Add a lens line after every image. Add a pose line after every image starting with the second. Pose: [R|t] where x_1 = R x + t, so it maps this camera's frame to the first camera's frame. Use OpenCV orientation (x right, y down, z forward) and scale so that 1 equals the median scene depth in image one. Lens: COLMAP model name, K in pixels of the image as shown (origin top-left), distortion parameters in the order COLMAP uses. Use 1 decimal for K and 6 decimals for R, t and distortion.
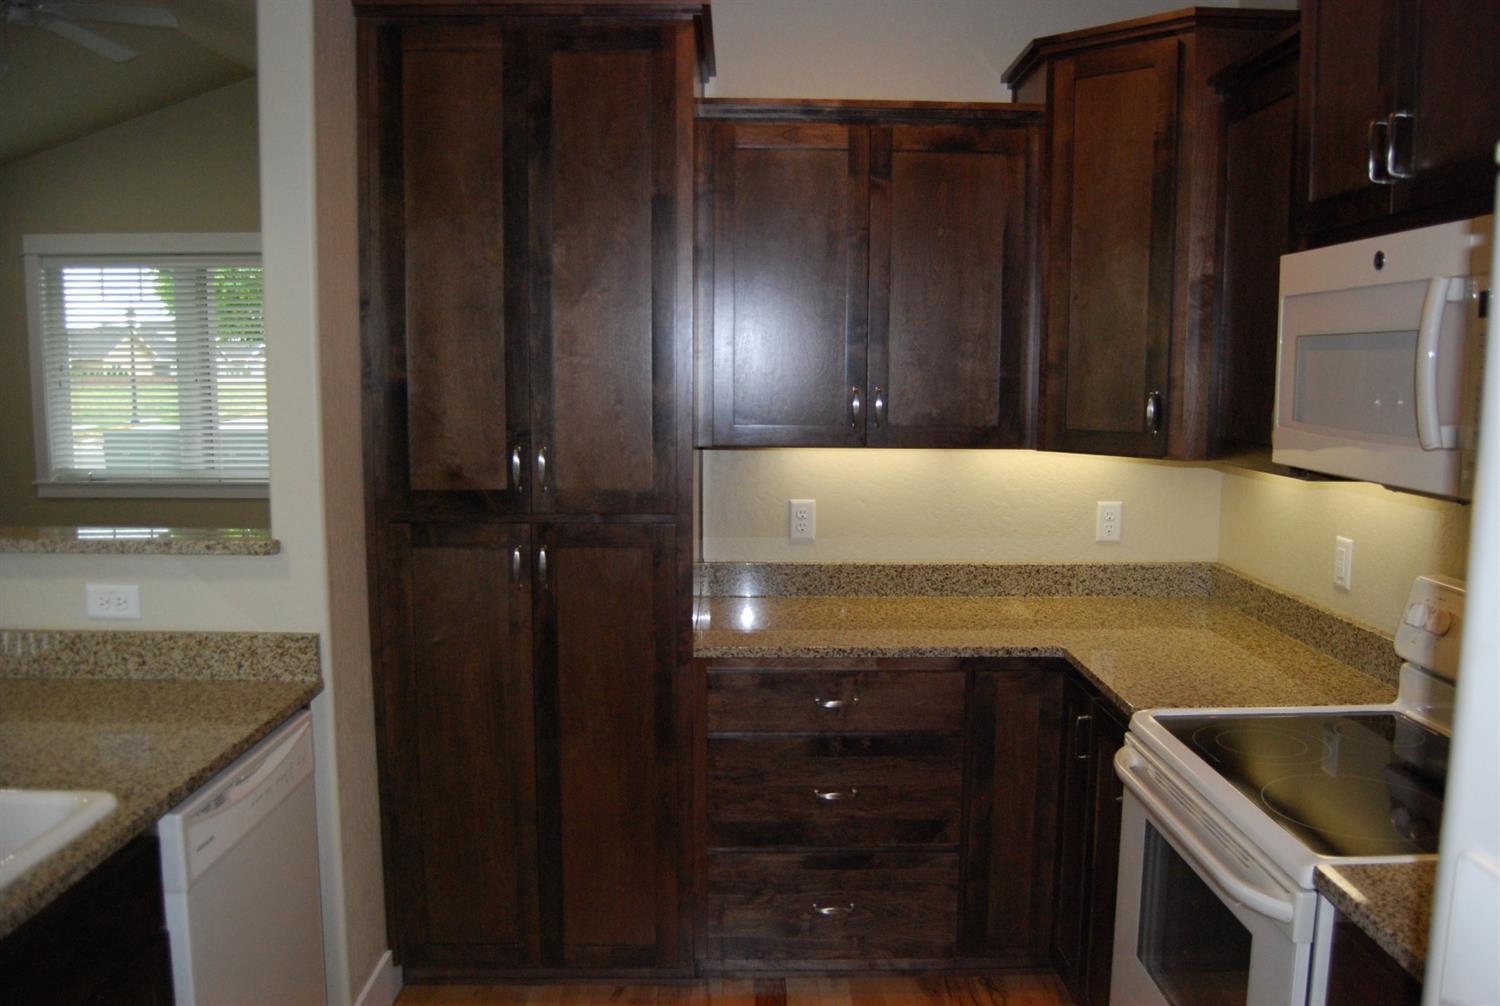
lens RADIAL K [[1174.9, 0, 750.0], [0, 1174.9, 503.0], [0, 0, 1]] dist [-0.091249, 0.007730]
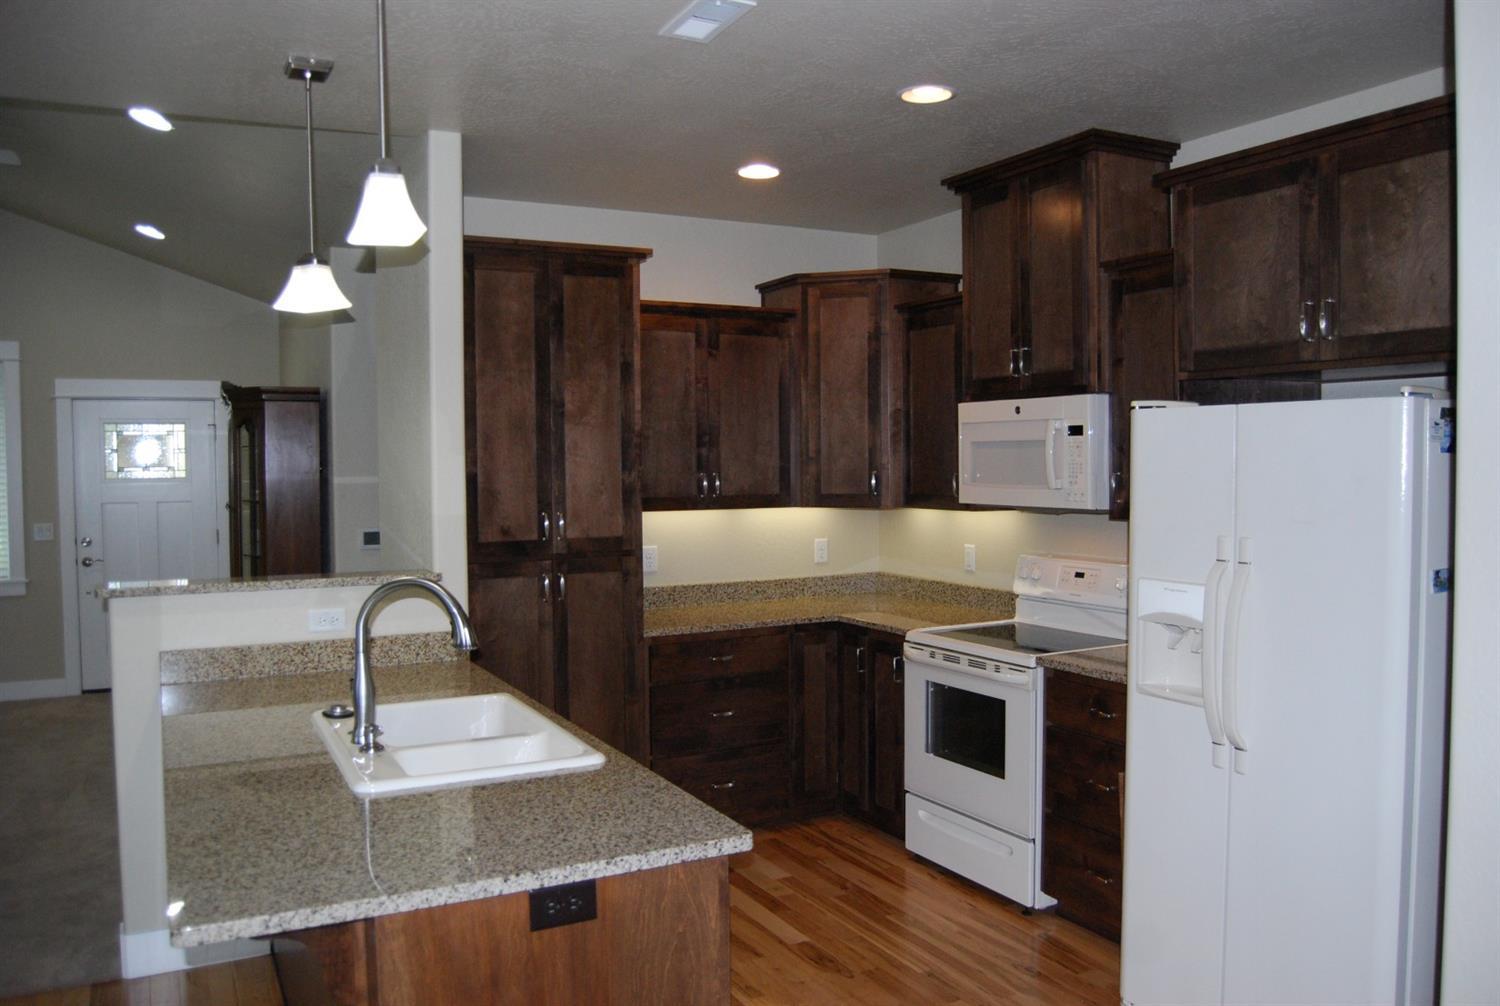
lens RADIAL K [[1174.9, 0, 750.0], [0, 1174.9, 503.0], [0, 0, 1]] dist [-0.091249, 0.007730]
pose [[0.893427, -0.030746, 0.448155, -0.672827], [0.065896, 0.995833, -0.063048, 0.059448], [-0.444348, 0.085860, 0.891730, -0.576461]]
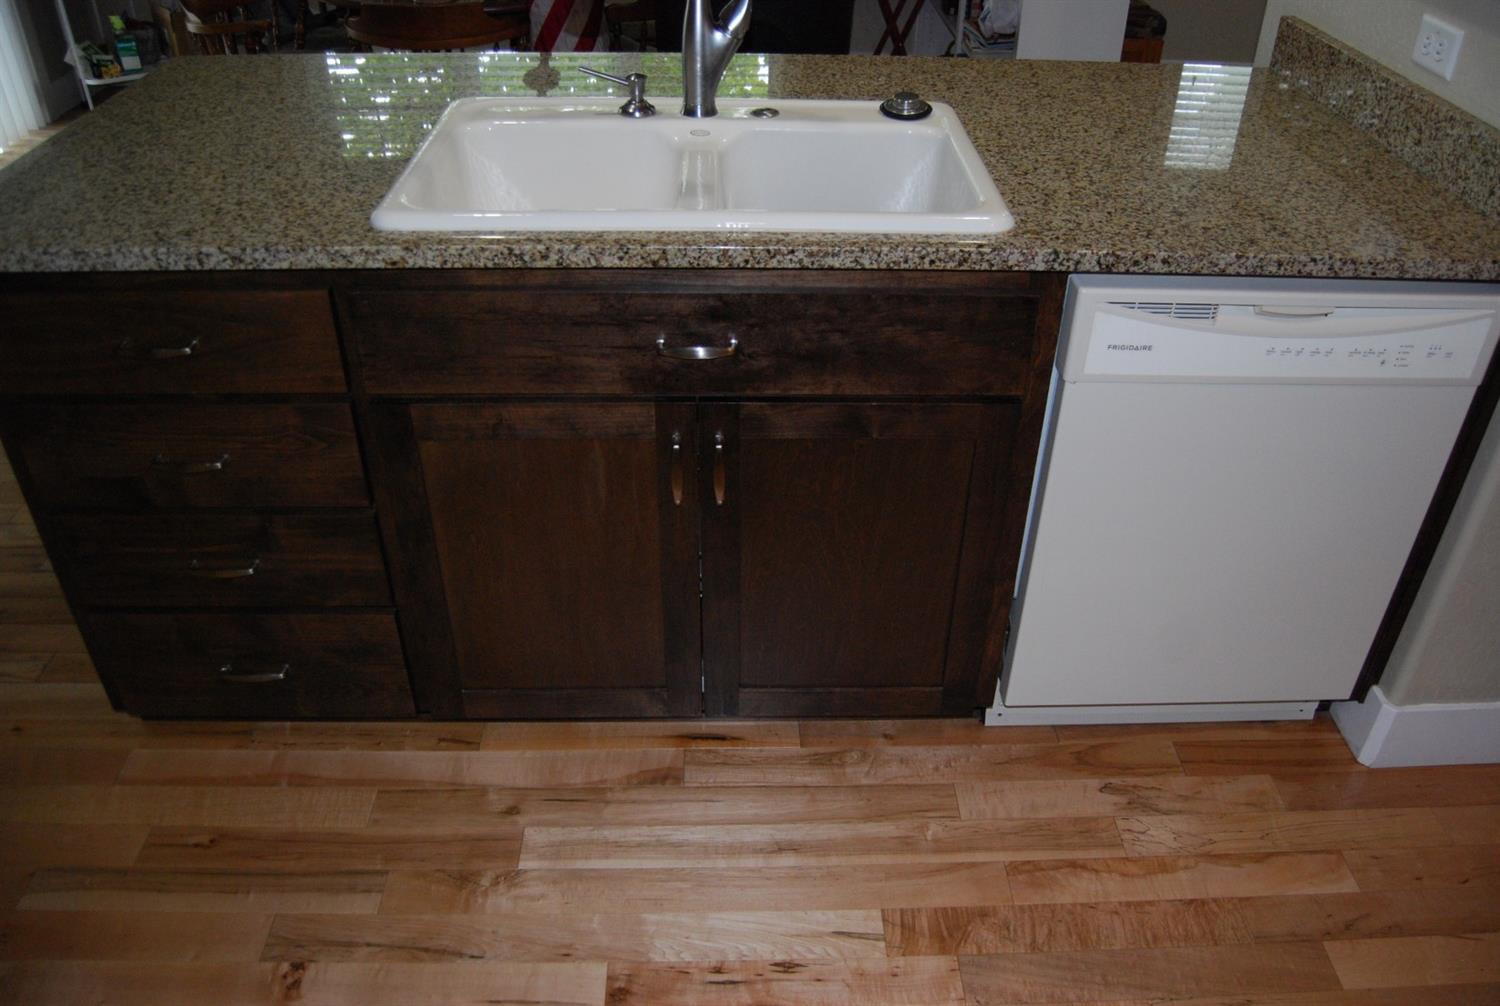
lens RADIAL K [[1174.9, 0, 750.0], [0, 1174.9, 503.0], [0, 0, 1]] dist [-0.091249, 0.007730]
pose [[0.001178, 0.564090, -0.825712, 0.175197], [-0.125447, 0.819274, 0.559512, -0.017429], [0.992100, 0.102924, 0.071729, 0.530261]]
